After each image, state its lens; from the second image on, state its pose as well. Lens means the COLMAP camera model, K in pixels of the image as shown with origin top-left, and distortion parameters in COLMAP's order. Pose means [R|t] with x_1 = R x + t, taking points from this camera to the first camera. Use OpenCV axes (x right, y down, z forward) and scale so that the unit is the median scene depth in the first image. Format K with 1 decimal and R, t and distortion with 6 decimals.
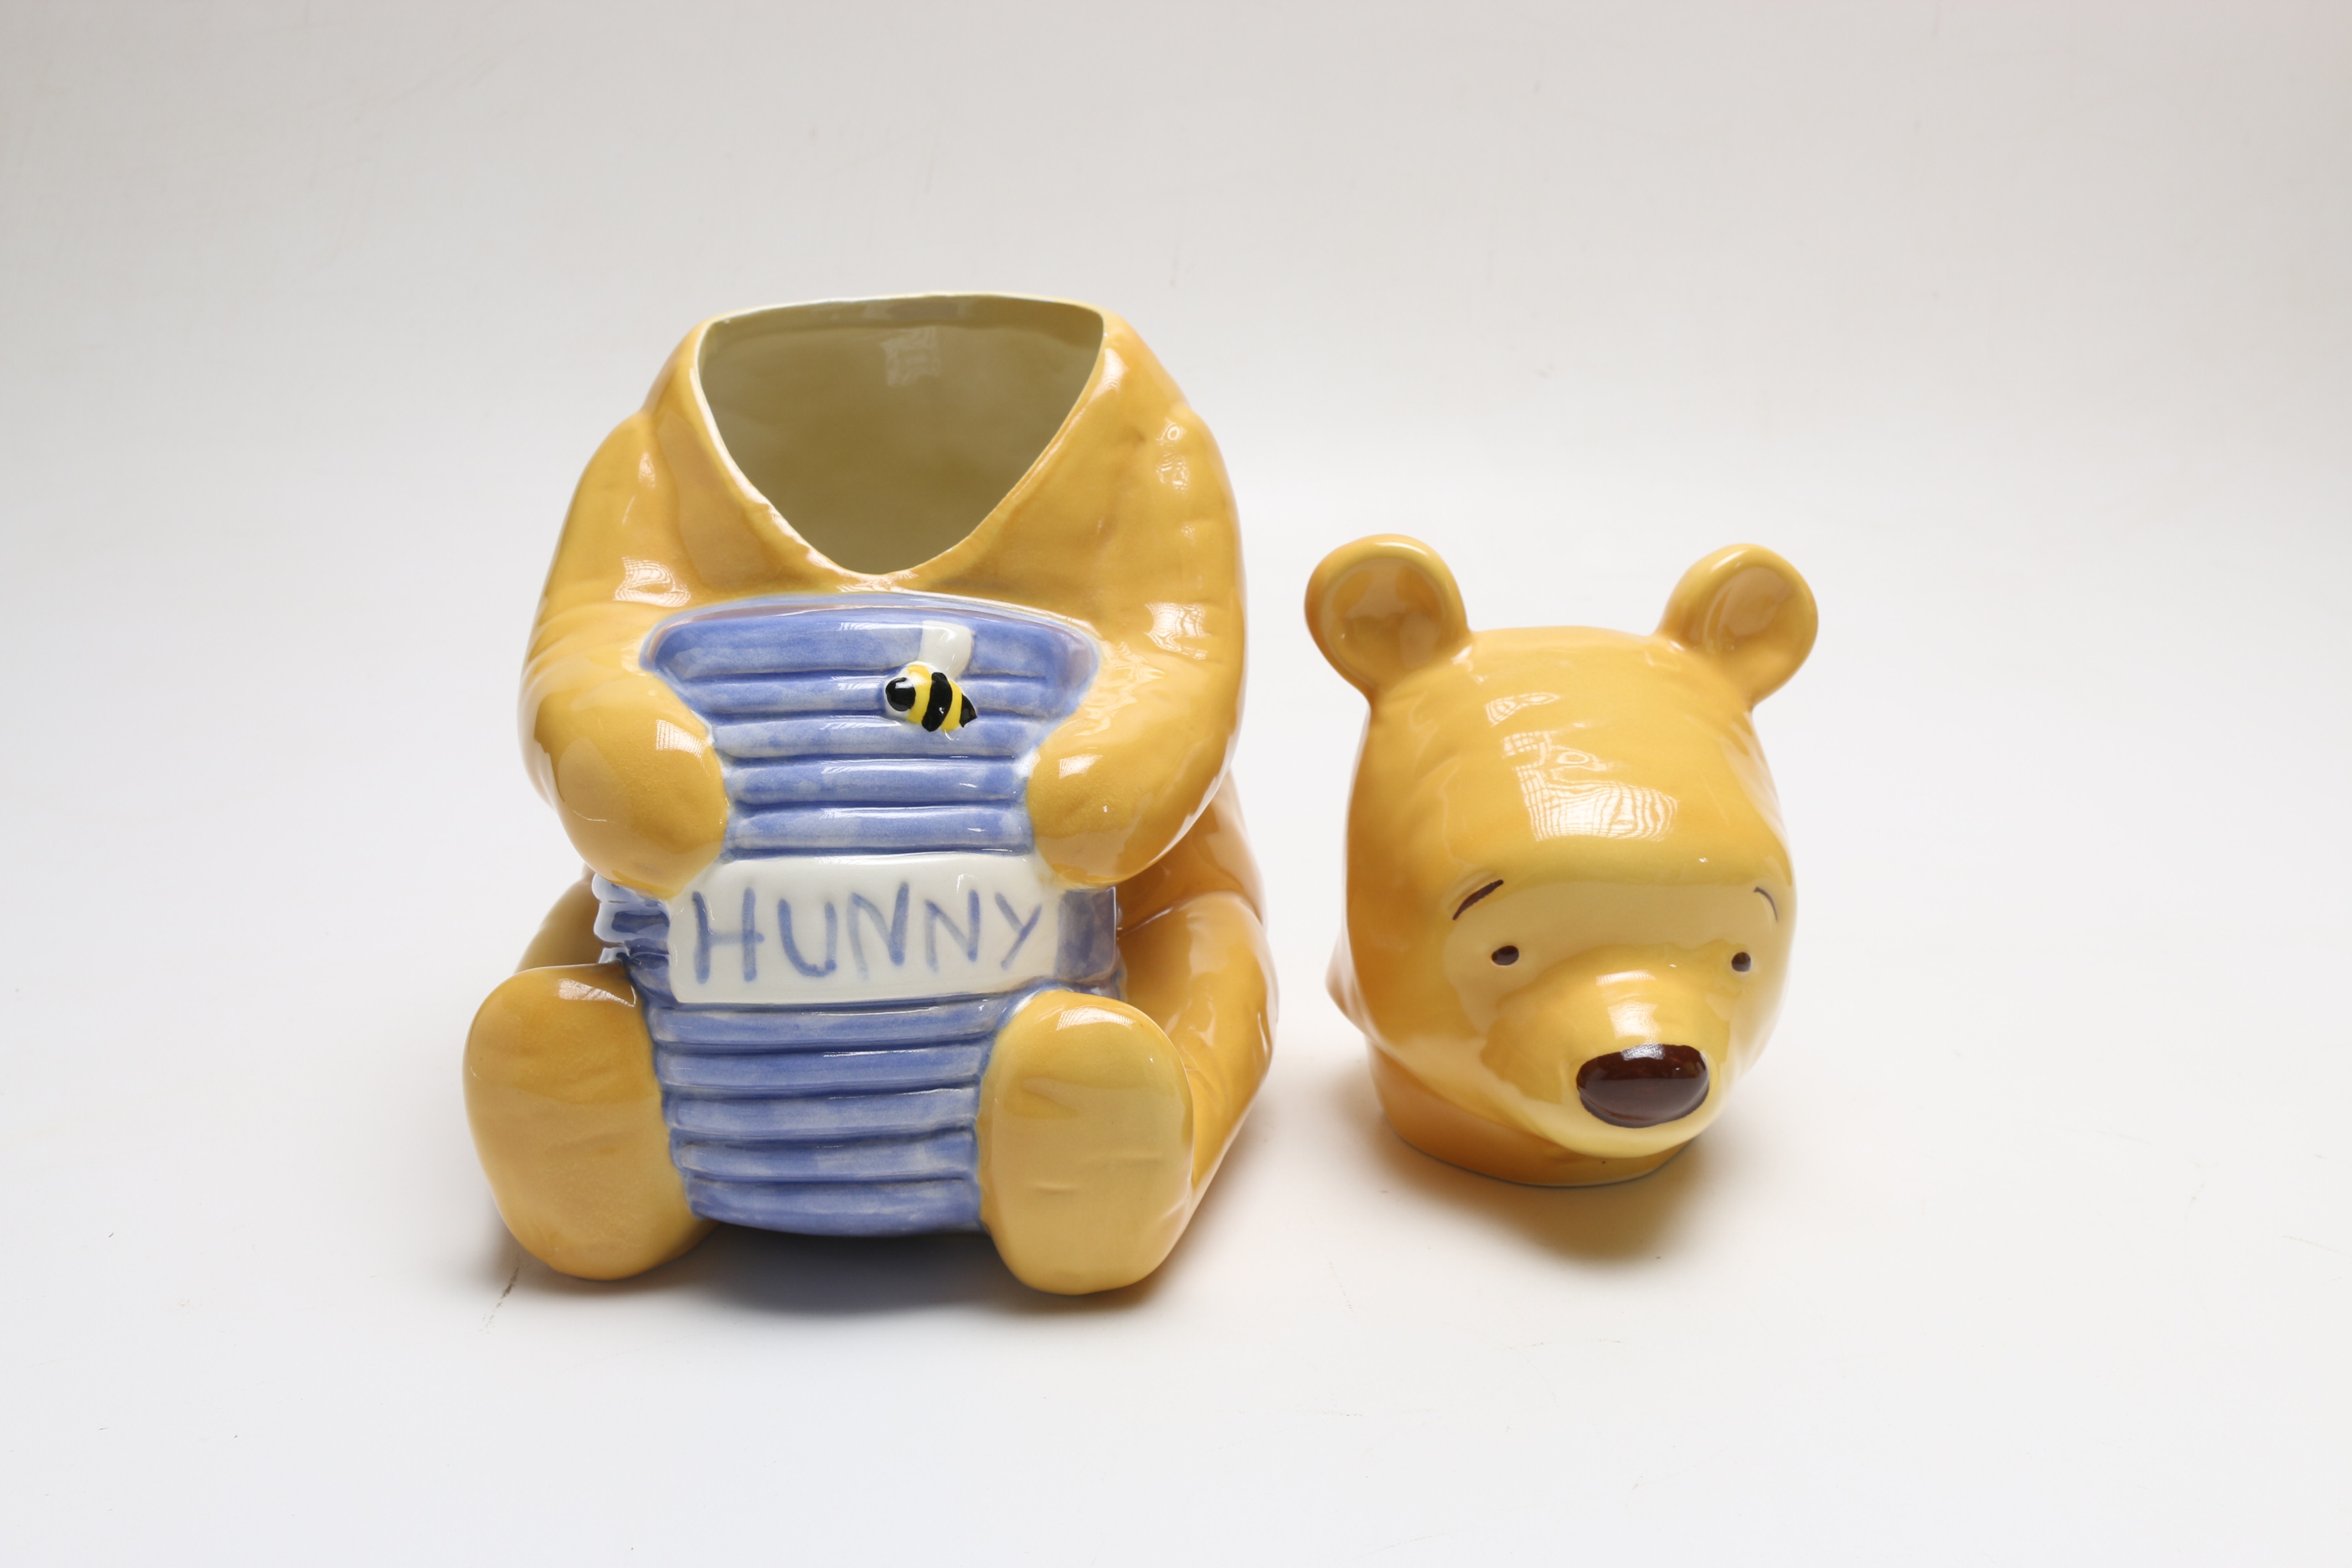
lens RADIAL K [[2296.4, 0, 1117.7], [0, 2296.4, 796.9], [0, 0, 1]] dist [-0.067123, 0.000000]
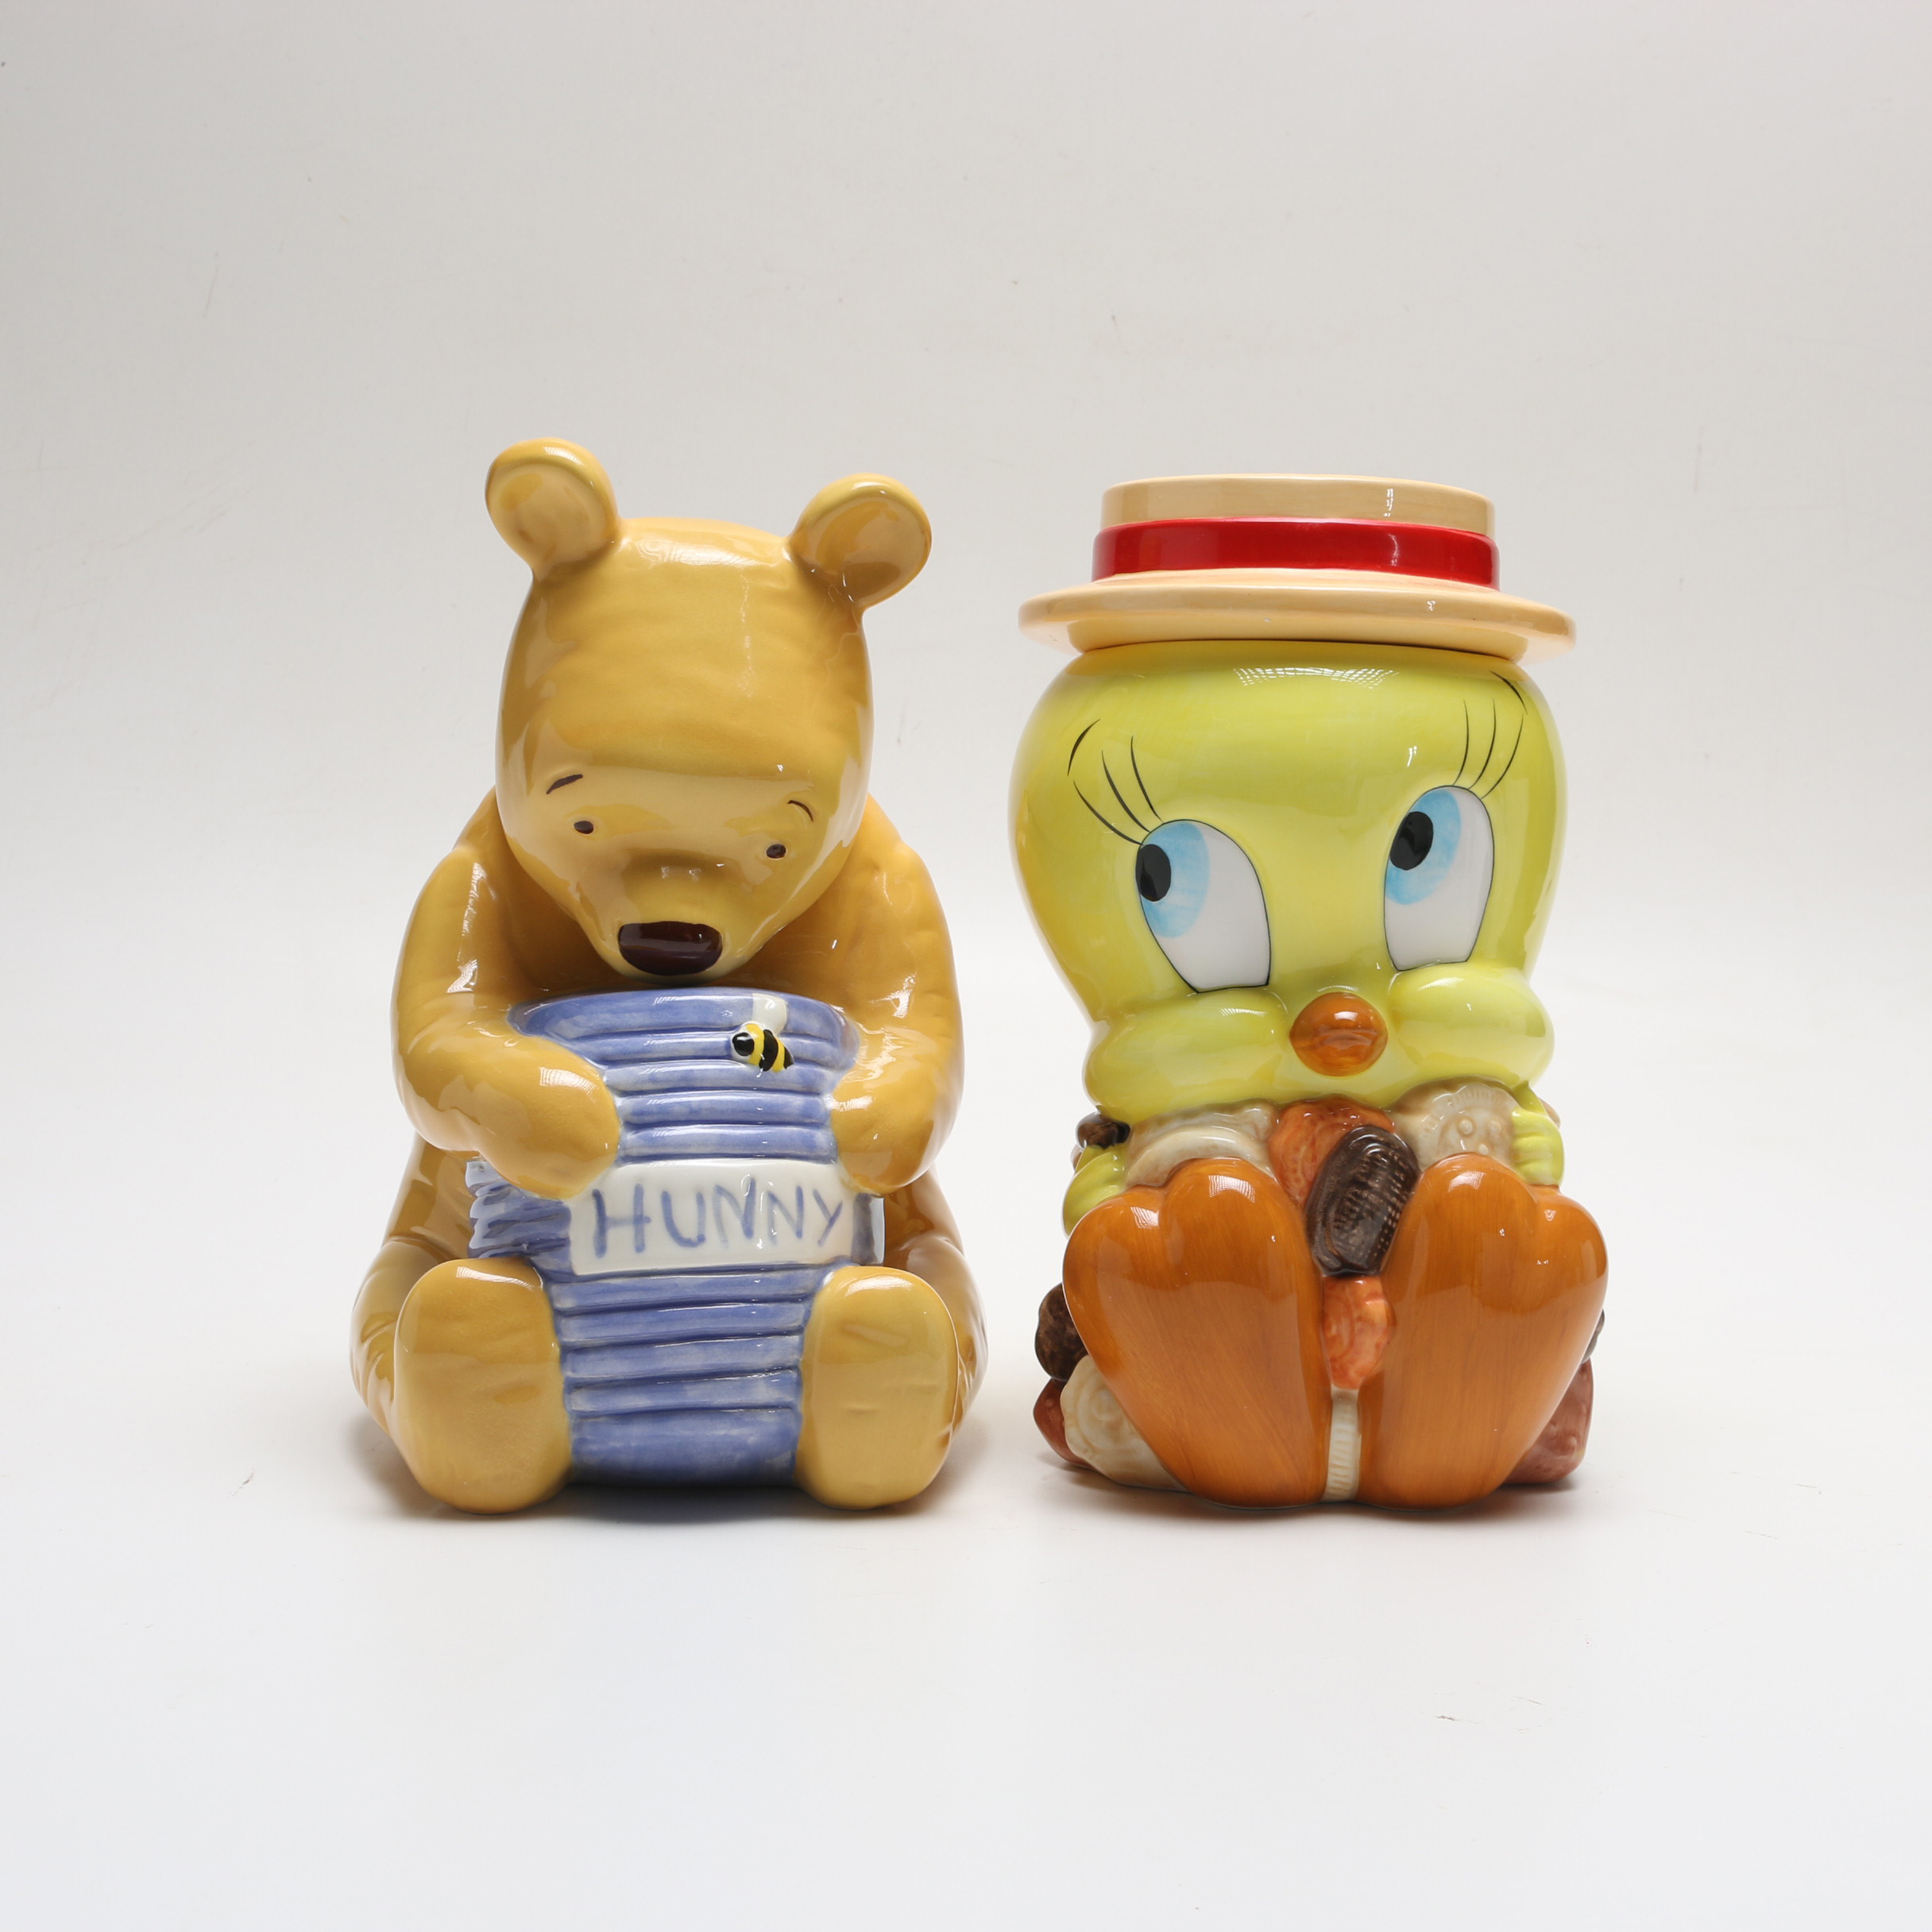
lens RADIAL K [[4373.4, 0, 968.1], [0, 4373.4, 966.3], [0, 0, 1]] dist [0.124604, 0.000000]
pose [[0.986634, -0.004106, 0.162903, -0.383819], [0.029515, 0.987650, -0.153869, 0.312237], [-0.160260, 0.156621, 0.974570, -1.558490]]
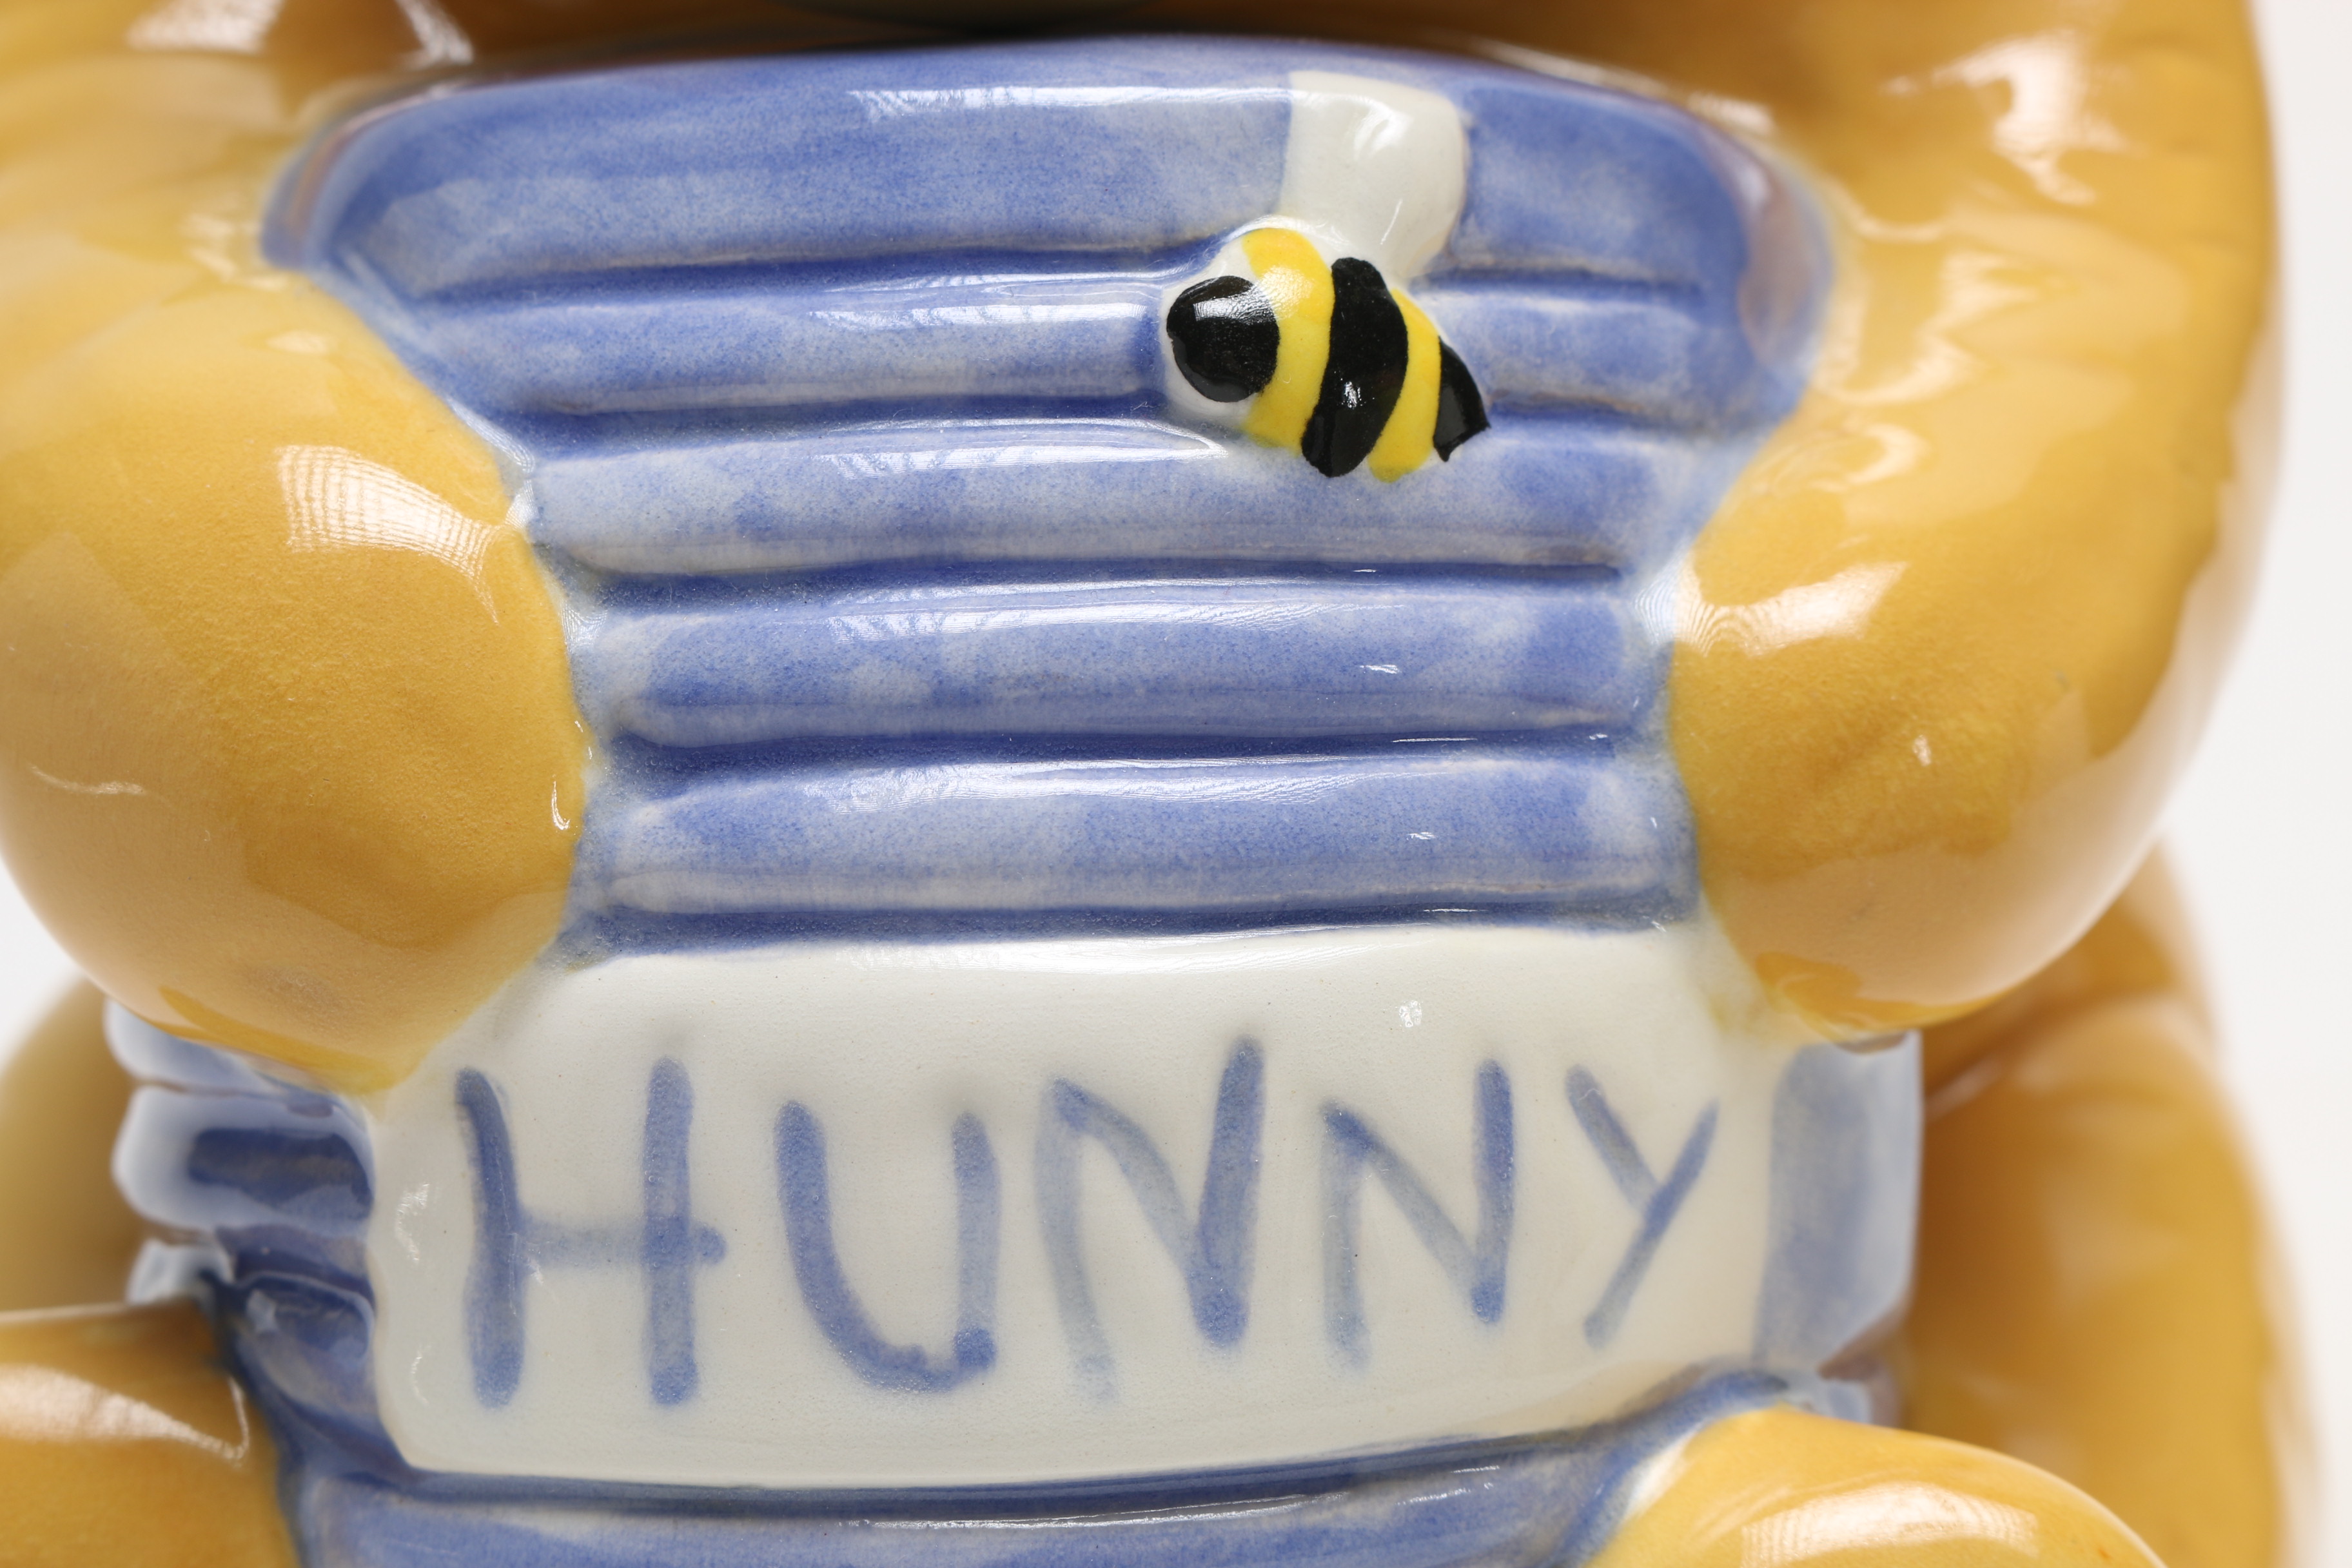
lens RADIAL K [[4604.7, 0, 1094.7], [0, 4604.7, 833.2], [0, 0, 1]] dist [0.000643, 0.000000]
pose [[0.999442, -0.002069, -0.033330, -0.090884], [0.003312, 0.999300, 0.037261, -0.006850], [0.033230, -0.037351, 0.998750, 0.452728]]
